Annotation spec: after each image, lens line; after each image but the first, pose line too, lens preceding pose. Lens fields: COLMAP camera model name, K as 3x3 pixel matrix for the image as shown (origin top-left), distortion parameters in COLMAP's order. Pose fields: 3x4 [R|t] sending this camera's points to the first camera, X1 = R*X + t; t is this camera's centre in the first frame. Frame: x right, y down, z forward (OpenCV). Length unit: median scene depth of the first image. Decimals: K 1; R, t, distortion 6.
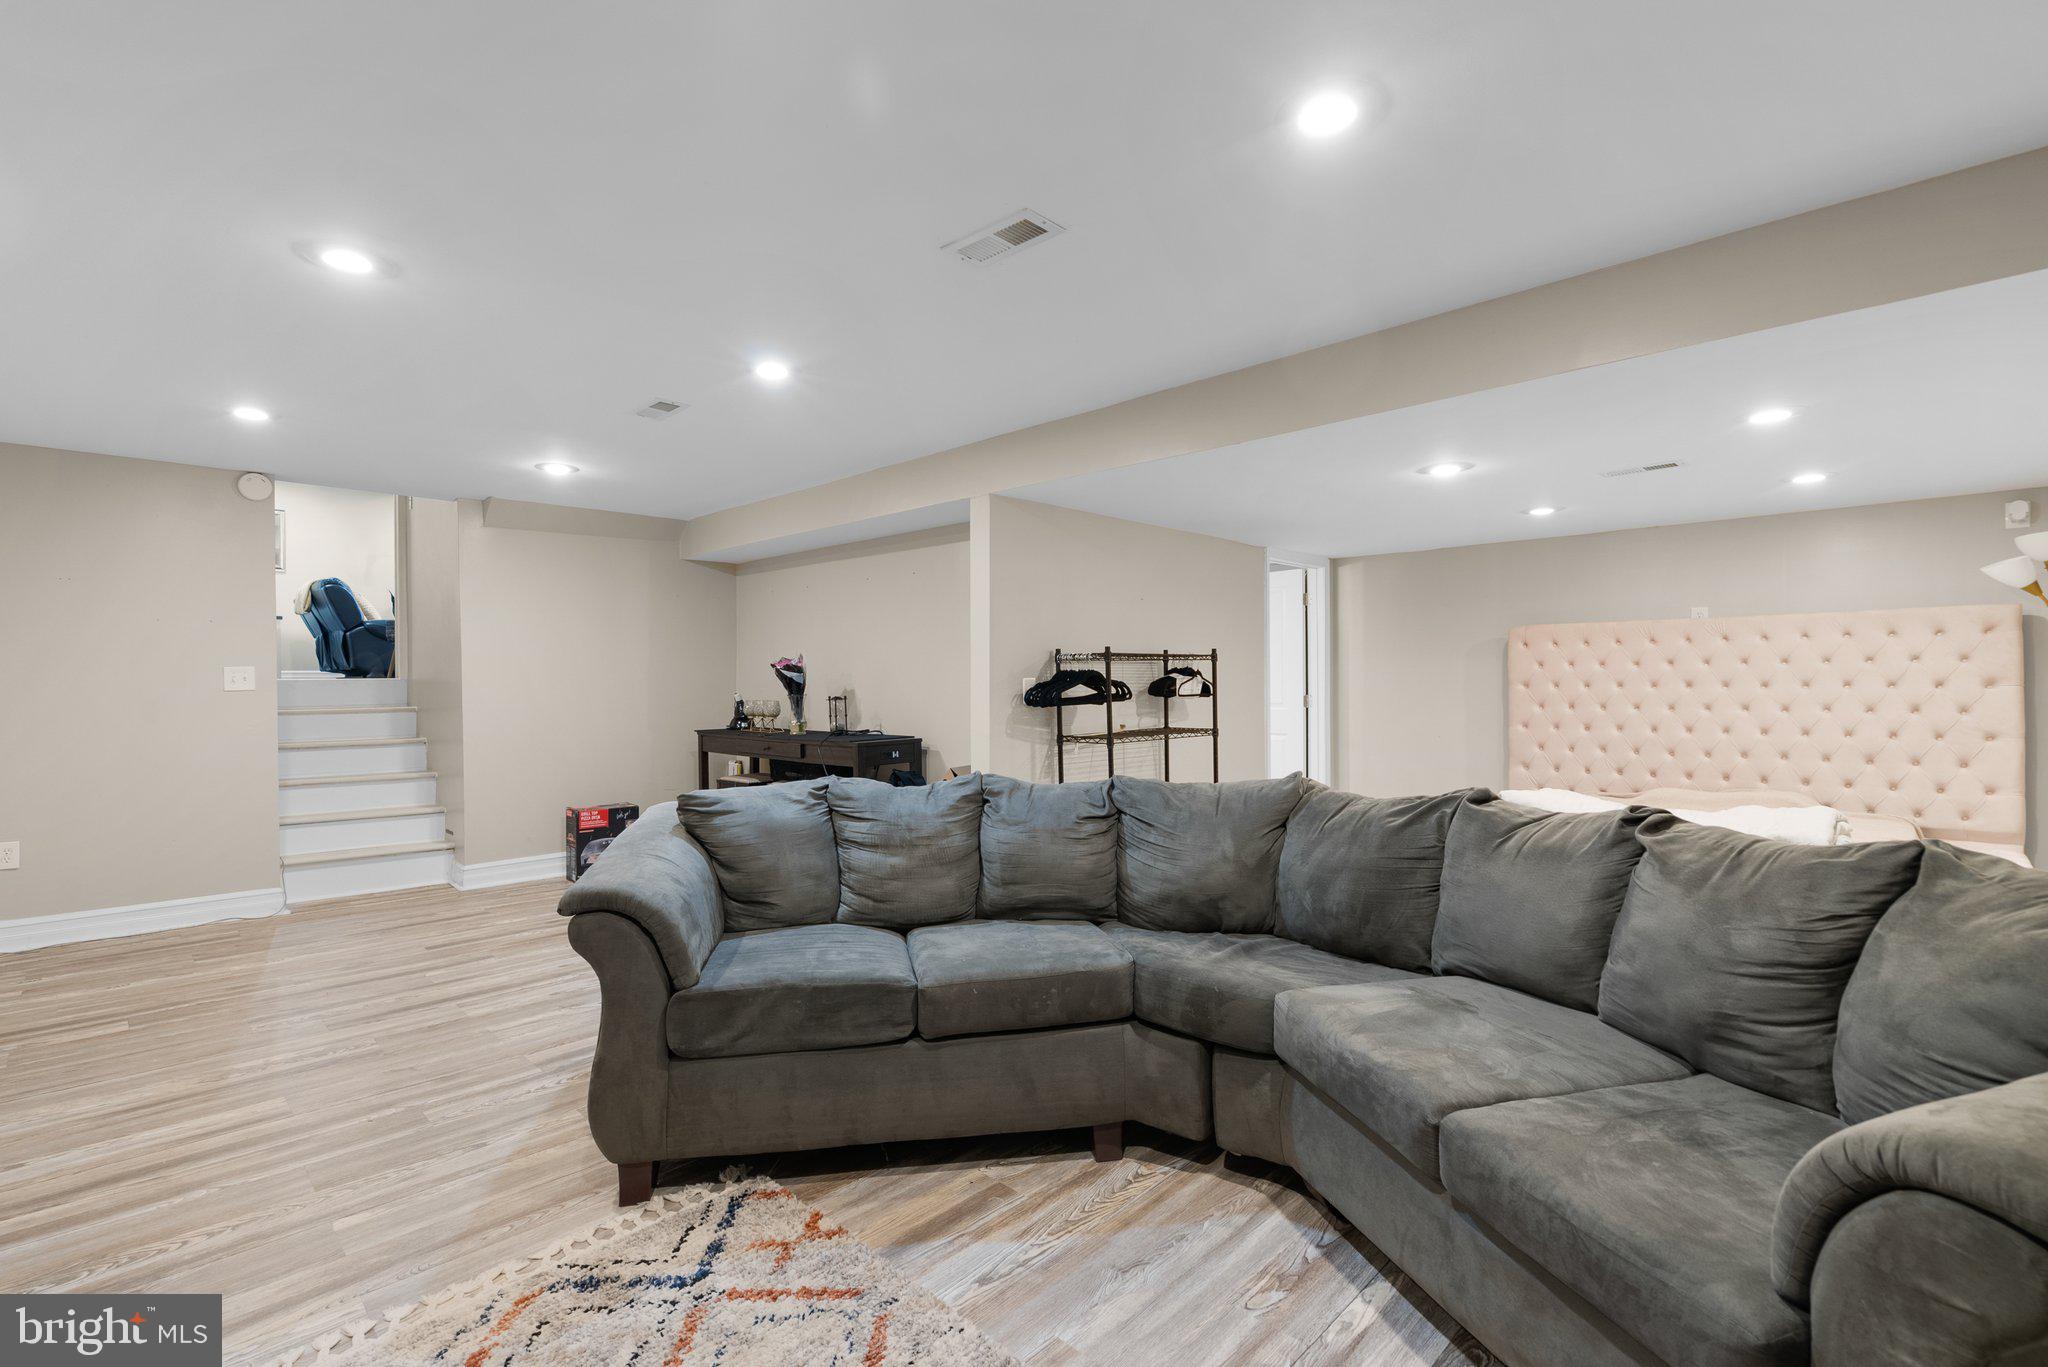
lens RADIAL K [[946.0, 0, 1035.2], [0, 946.0, 673.5], [0, 0, 1]] dist [-0.002531, 0.000621]
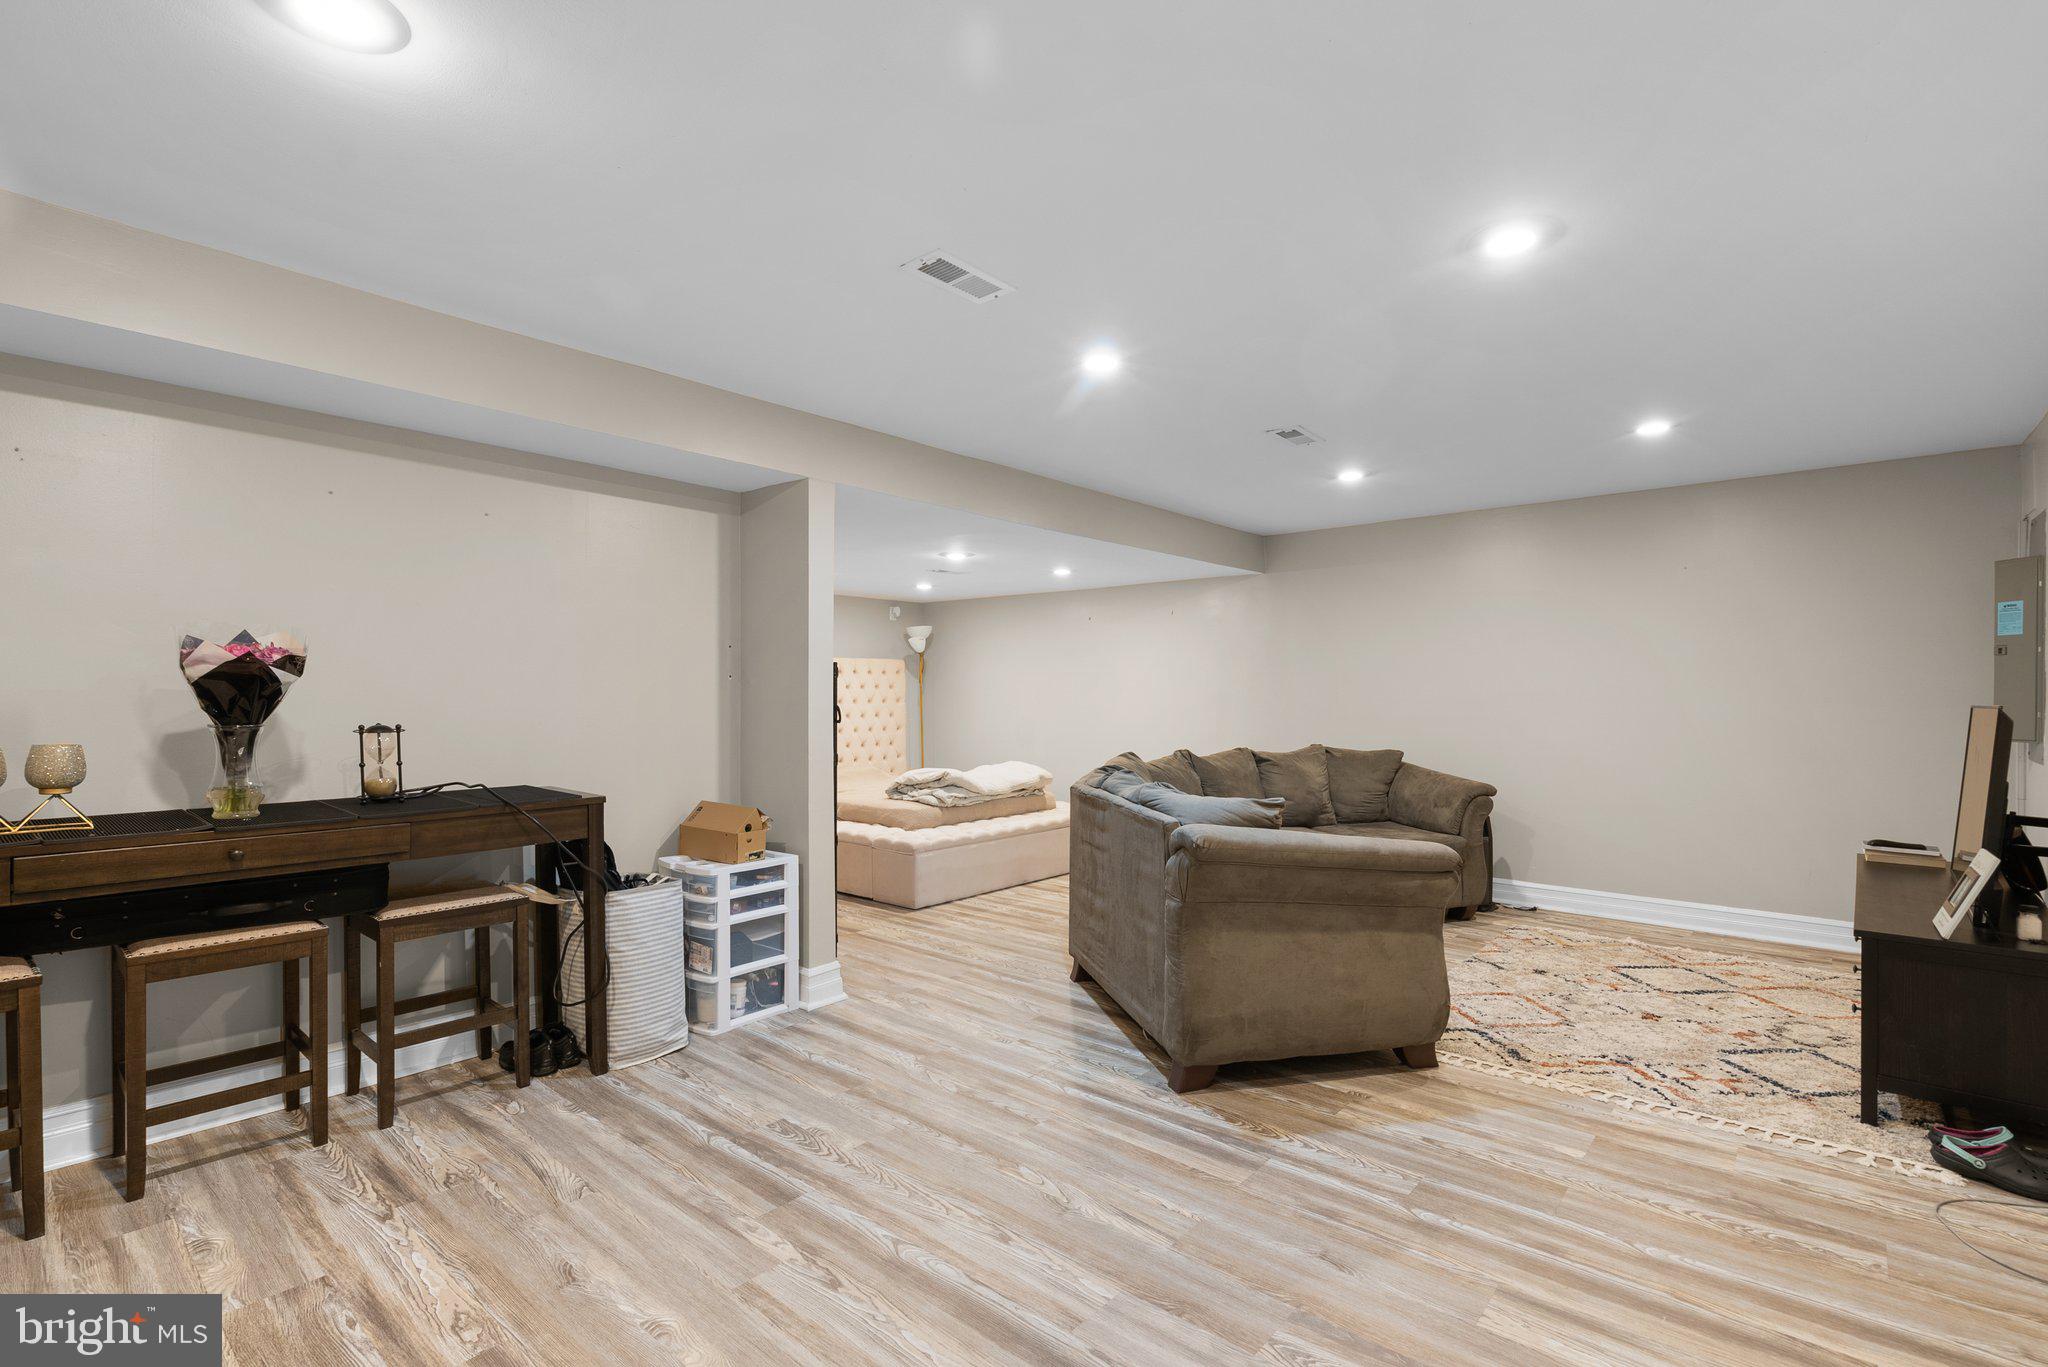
lens RADIAL K [[946.0, 0, 1016.1], [0, 946.0, 715.1], [0, 0, 1]] dist [-0.002531, 0.000621]
pose [[-0.067419, -0.013553, 0.997633, -1.527918], [-0.008417, 0.999880, 0.013014, 0.021009], [-0.997689, -0.007519, -0.067525, 1.467726]]
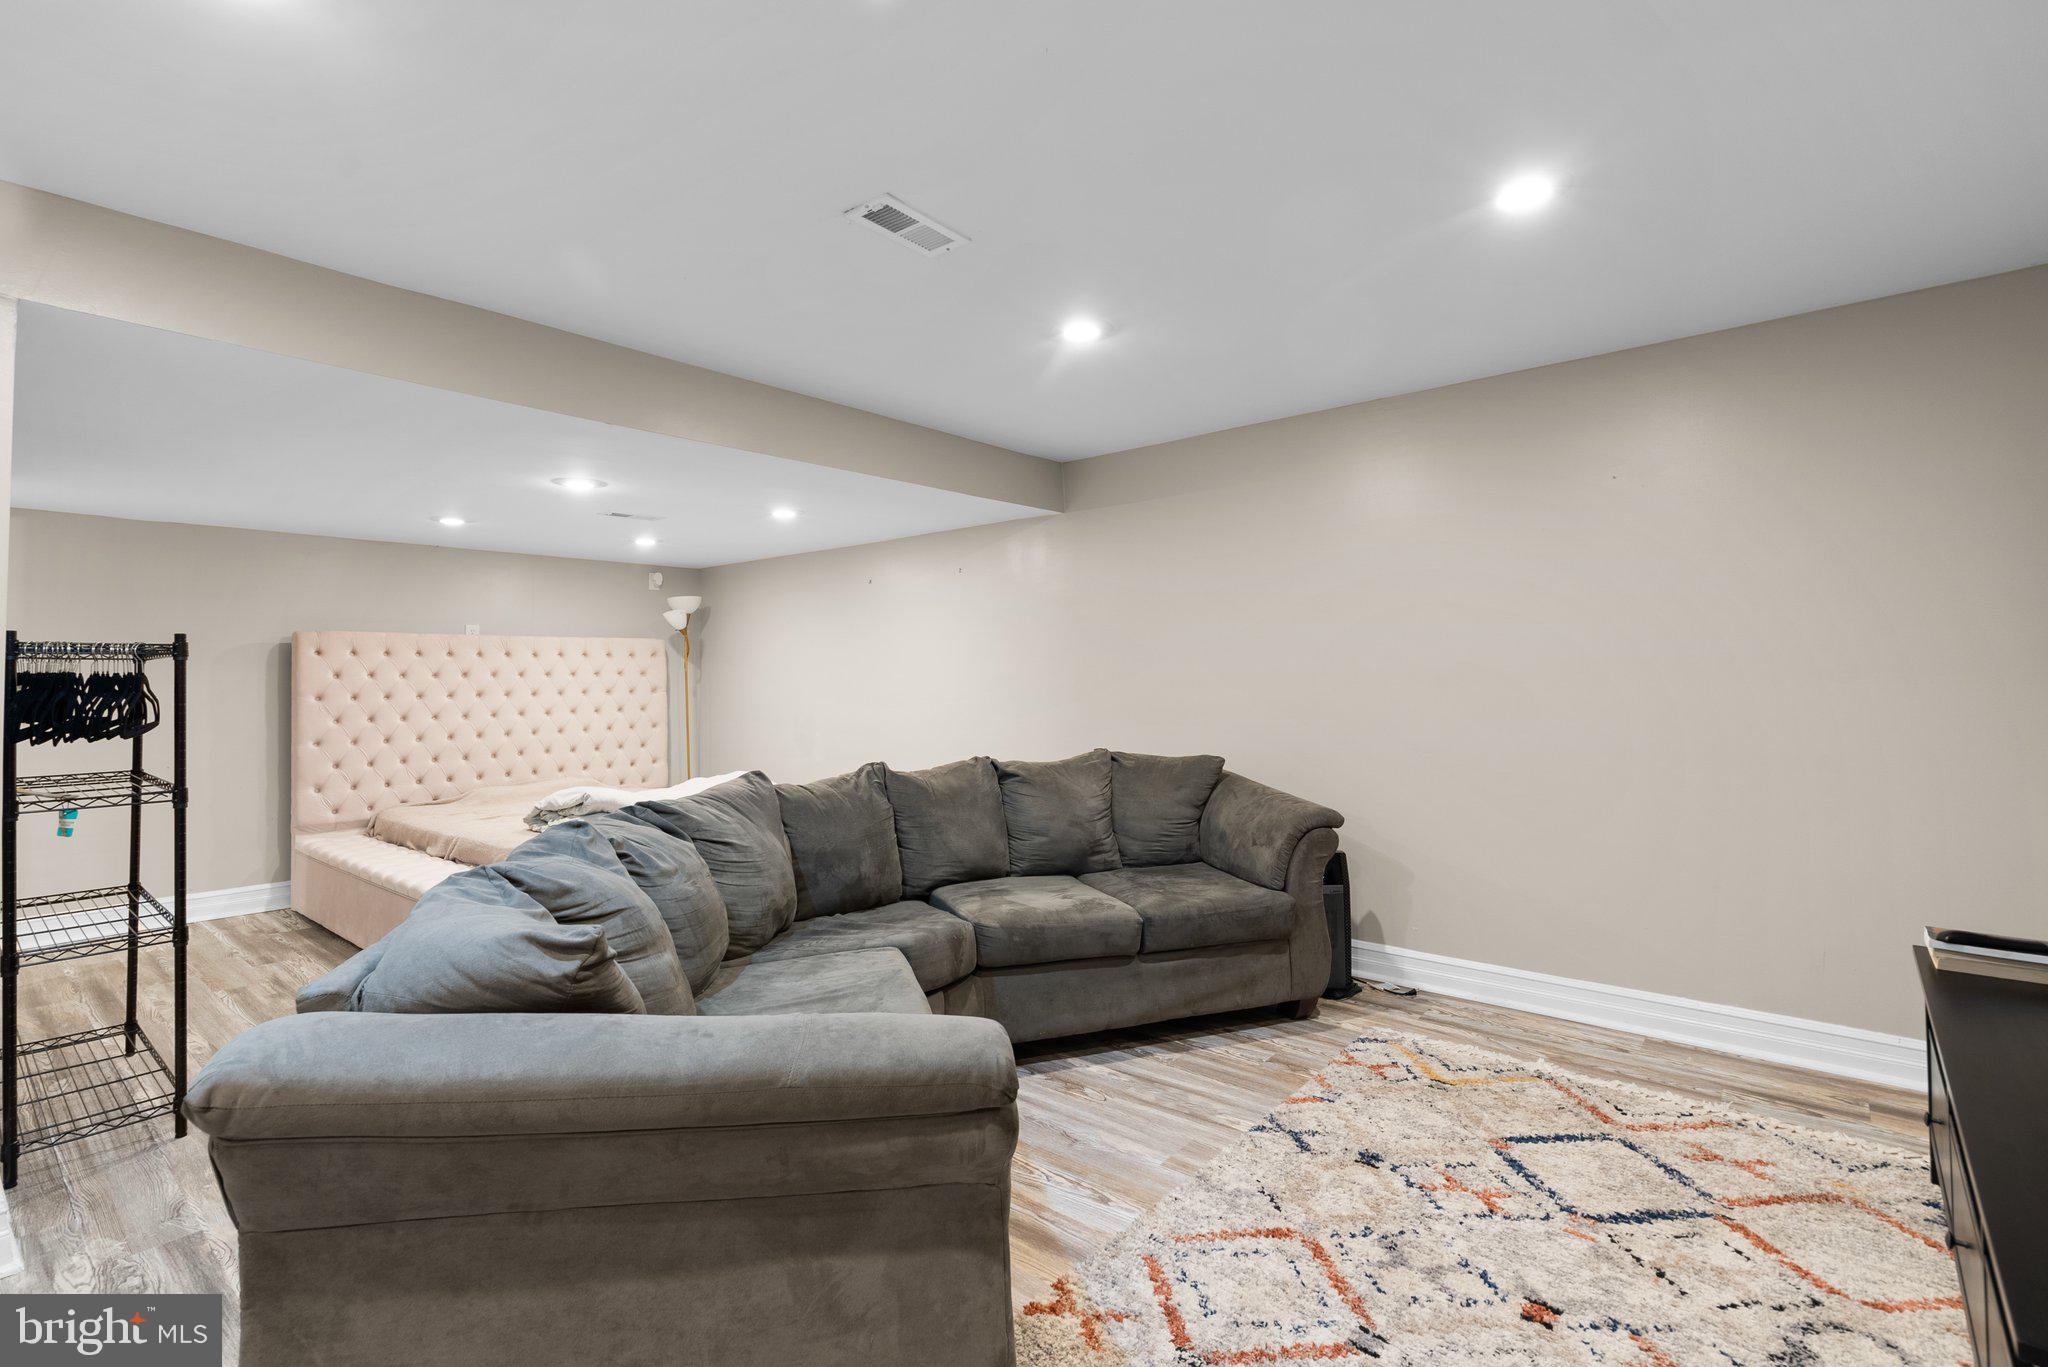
lens RADIAL K [[946.0, 0, 1014.2], [0, 946.0, 669.8], [0, 0, 1]] dist [-0.002531, 0.000621]
pose [[-0.078559, 0.018443, 0.996739, -0.903897], [0.005790, 0.999820, -0.018044, 0.012316], [-0.996893, 0.004353, -0.078651, 0.896924]]
